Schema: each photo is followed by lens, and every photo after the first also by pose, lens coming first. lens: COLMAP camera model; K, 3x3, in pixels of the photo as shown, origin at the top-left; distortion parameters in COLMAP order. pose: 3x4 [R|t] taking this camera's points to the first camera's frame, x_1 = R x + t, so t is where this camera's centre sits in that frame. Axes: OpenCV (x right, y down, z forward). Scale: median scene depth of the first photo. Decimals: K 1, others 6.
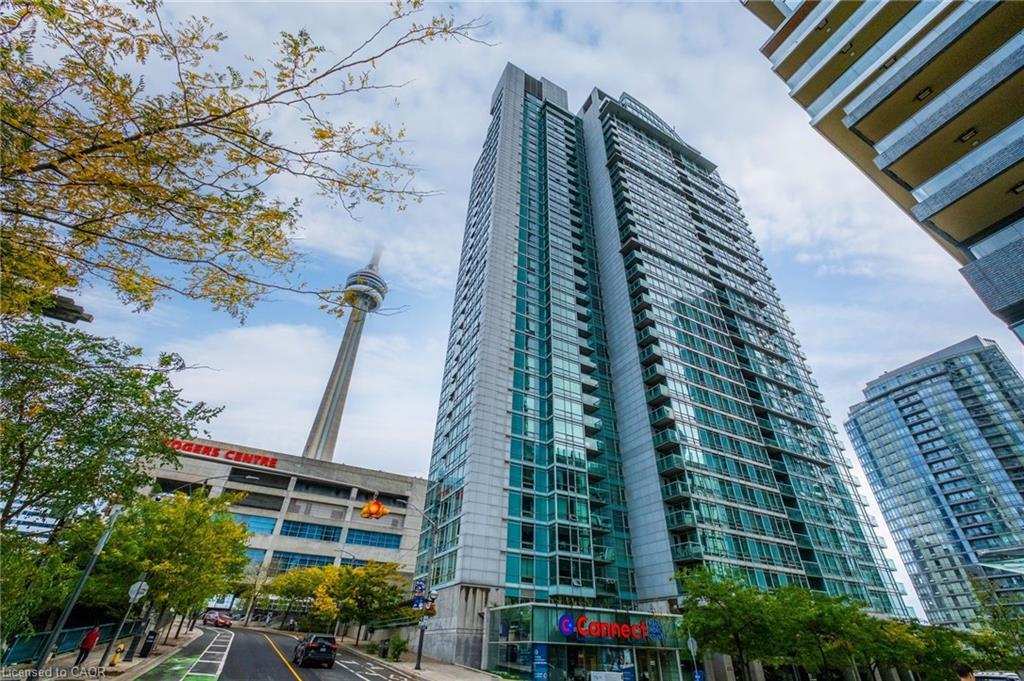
lens RADIAL K [[440.1, 0, 512.0], [0, 440.1, 340.5], [0, 0, 1]] dist [-0.000209, -0.000280]
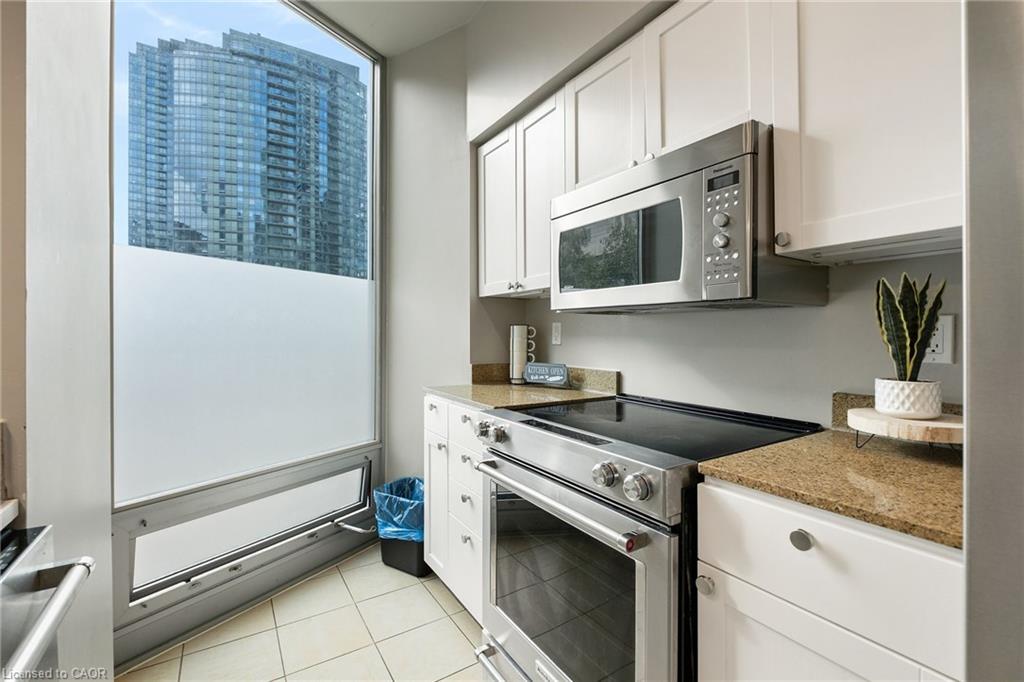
lens RADIAL K [[444.1, 0, 514.7], [0, 444.1, 334.0], [0, 0, 1]] dist [0.000487, -0.000139]
pose [[-0.089808, -0.026952, 0.995594, 0.021128], [-0.590669, 0.806301, -0.031454, 0.292606], [-0.801901, -0.590891, -0.088332, 0.456005]]
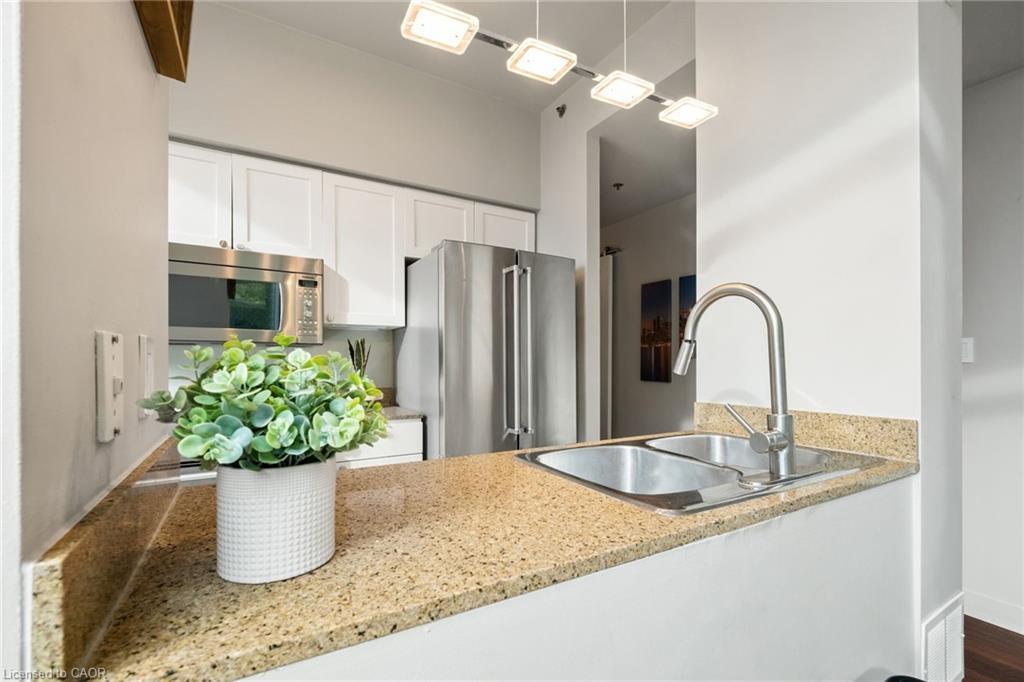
lens RADIAL K [[448.6, 0, 512.5], [0, 448.6, 361.8], [0, 0, 1]] dist [-0.001626, -0.000318]
pose [[-0.998545, -0.026628, -0.046888, 0.022192], [0.006247, 0.806574, -0.591100, 0.299288], [0.053558, -0.590533, -0.805234, 0.465039]]
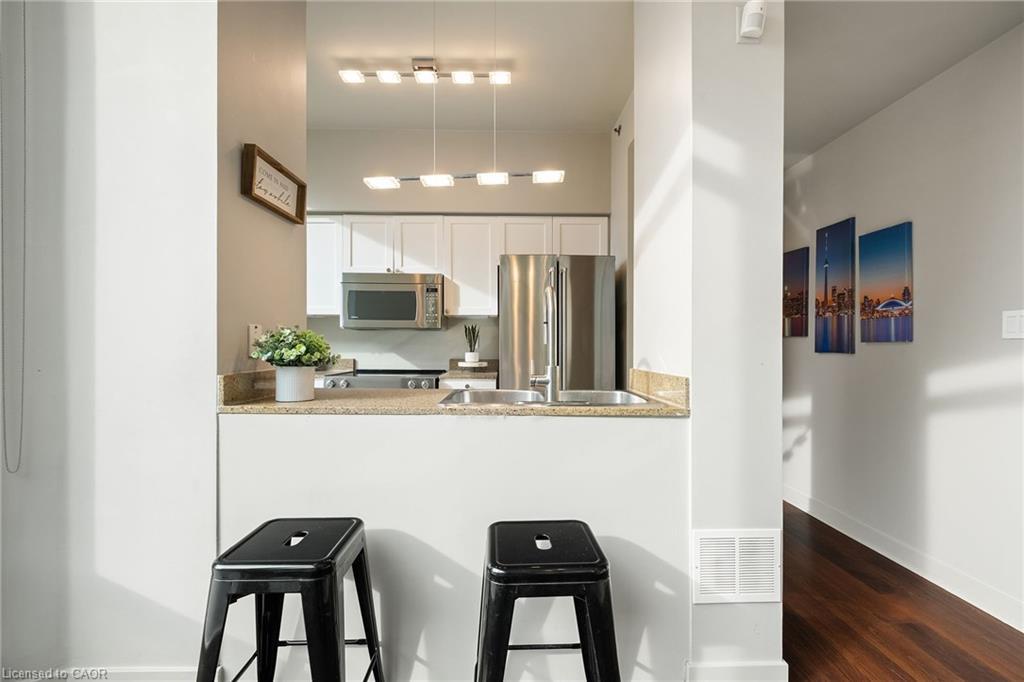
lens RADIAL K [[444.7, 0, 507.9], [0, 444.7, 346.0], [0, 0, 1]] dist [-0.000152, -0.000049]
pose [[-0.888080, -0.030353, 0.458685, 0.013927], [-0.292985, 0.806262, -0.513907, 0.301515], [-0.354222, -0.590779, -0.724919, 0.467979]]
